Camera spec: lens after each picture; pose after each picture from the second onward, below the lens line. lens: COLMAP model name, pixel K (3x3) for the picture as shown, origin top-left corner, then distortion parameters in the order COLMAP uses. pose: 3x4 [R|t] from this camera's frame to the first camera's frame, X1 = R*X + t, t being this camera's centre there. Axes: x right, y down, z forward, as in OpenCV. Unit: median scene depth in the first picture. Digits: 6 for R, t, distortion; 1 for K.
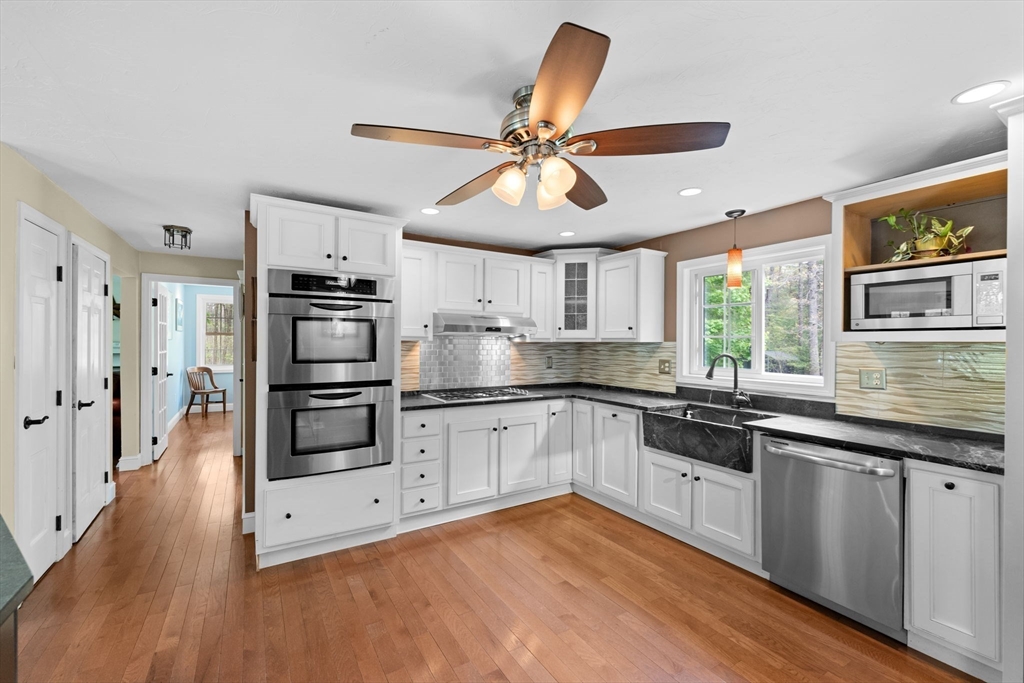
lens RADIAL K [[433.6, 0, 514.3], [0, 433.6, 340.3], [0, 0, 1]] dist [-0.001256, -0.000165]
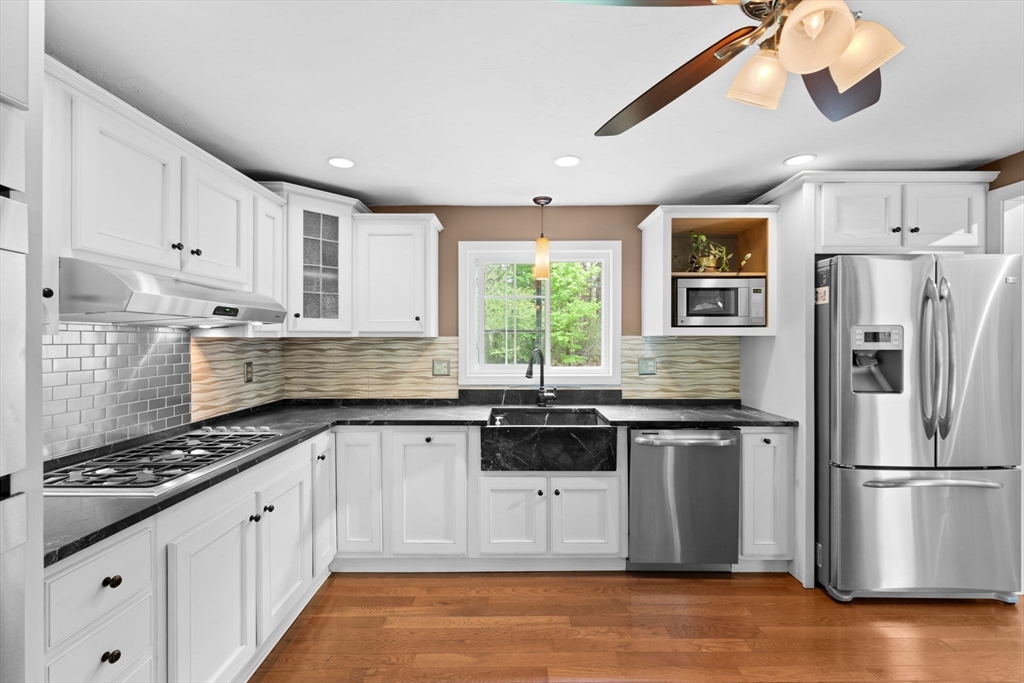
lens RADIAL K [[433.6, 0, 513.7], [0, 433.6, 340.6], [0, 0, 1]] dist [-0.001256, -0.000165]
pose [[0.527175, -0.009229, 0.849707, -0.337656], [0.000081, 0.999942, 0.010810, 0.002326], [-0.849757, -0.005630, 0.527145, 0.565239]]
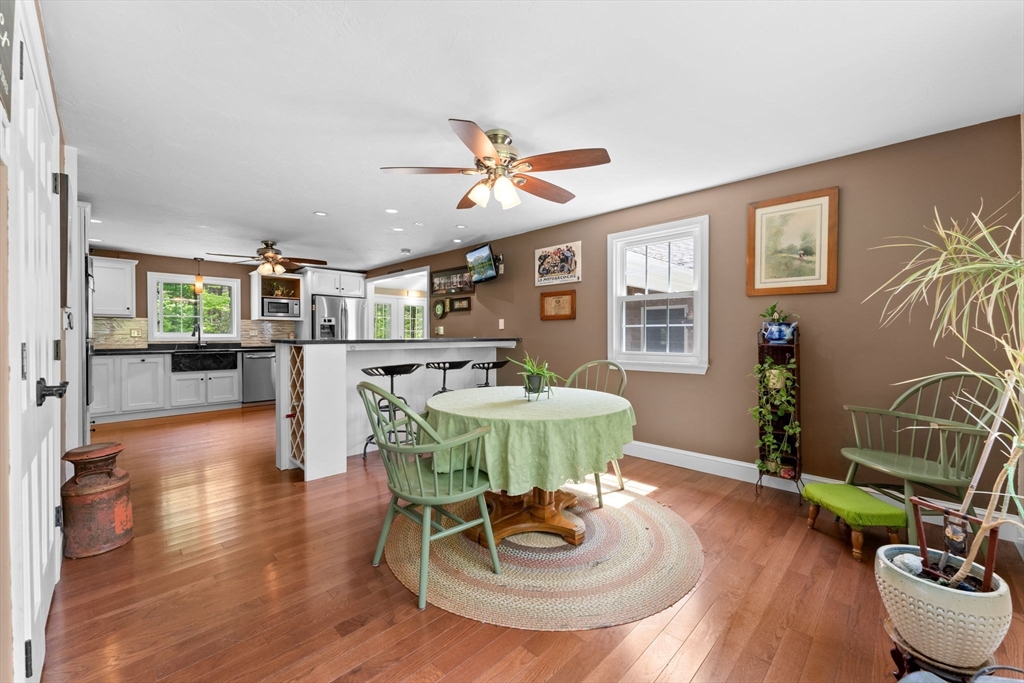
lens RADIAL K [[404.8, 0, 509.1], [0, 404.8, 338.4], [0, 0, 1]] dist [0.001913, 0.000065]
pose [[-0.236703, -0.015464, 0.971459, -1.848483], [-0.003974, 0.999880, 0.014948, 0.065253], [-0.971574, -0.000322, -0.236736, -0.017891]]
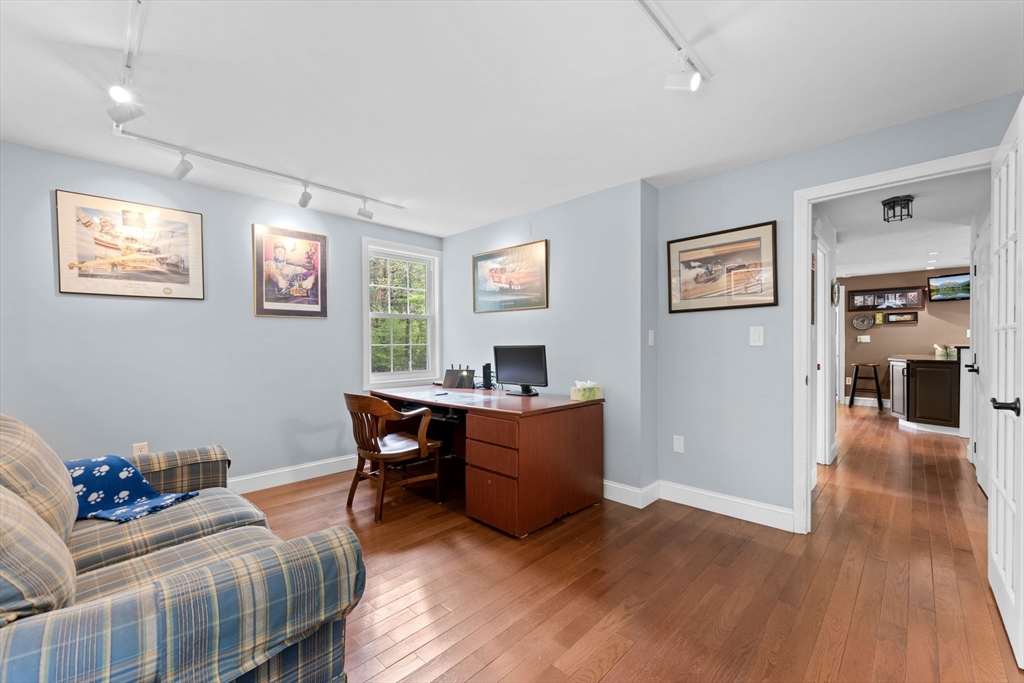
lens RADIAL K [[404.8, 0, 511.5], [0, 404.8, 345.0], [0, 0, 1]] dist [0.001913, 0.000065]
pose [[-0.246788, -0.003030, 0.969065, -1.678456], [-0.009610, 0.999954, 0.000679, 0.110558], [-0.969022, -0.009145, -0.246806, 2.433677]]
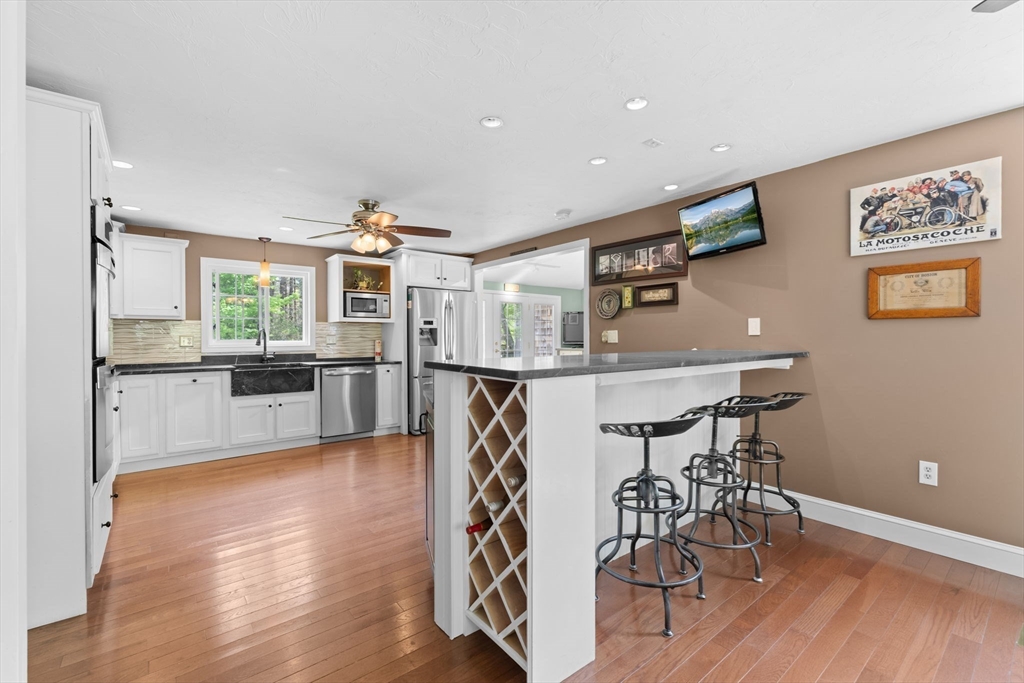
lens RADIAL K [[433.6, 0, 508.1], [0, 433.6, 340.2], [0, 0, 1]] dist [-0.001256, -0.000165]
pose [[-0.120621, -0.014133, 0.992598, -1.182498], [-0.001313, 0.999900, 0.014077, 0.049951], [-0.992698, 0.000395, -0.120628, 0.322521]]
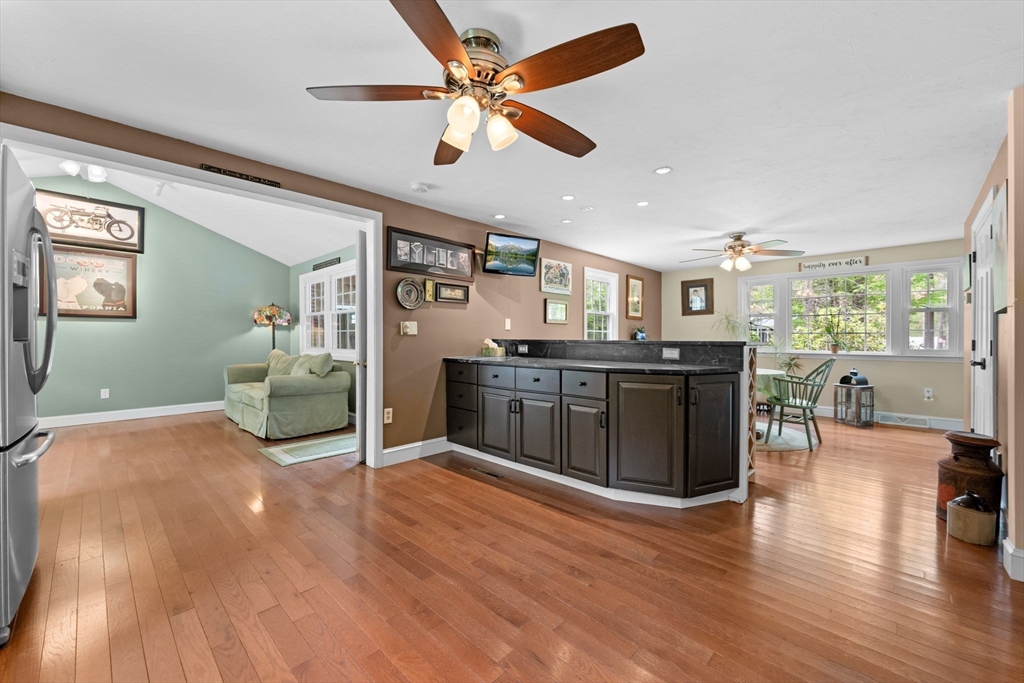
lens RADIAL K [[392.9, 0, 519.5], [0, 392.9, 341.5], [0, 0, 1]] dist [0.010051, 0.000110]
pose [[-0.970965, -0.008085, -0.239085, 0.076345], [-0.010129, 0.999922, 0.007320, 0.084940], [0.239007, 0.009529, -0.970971, 1.058214]]
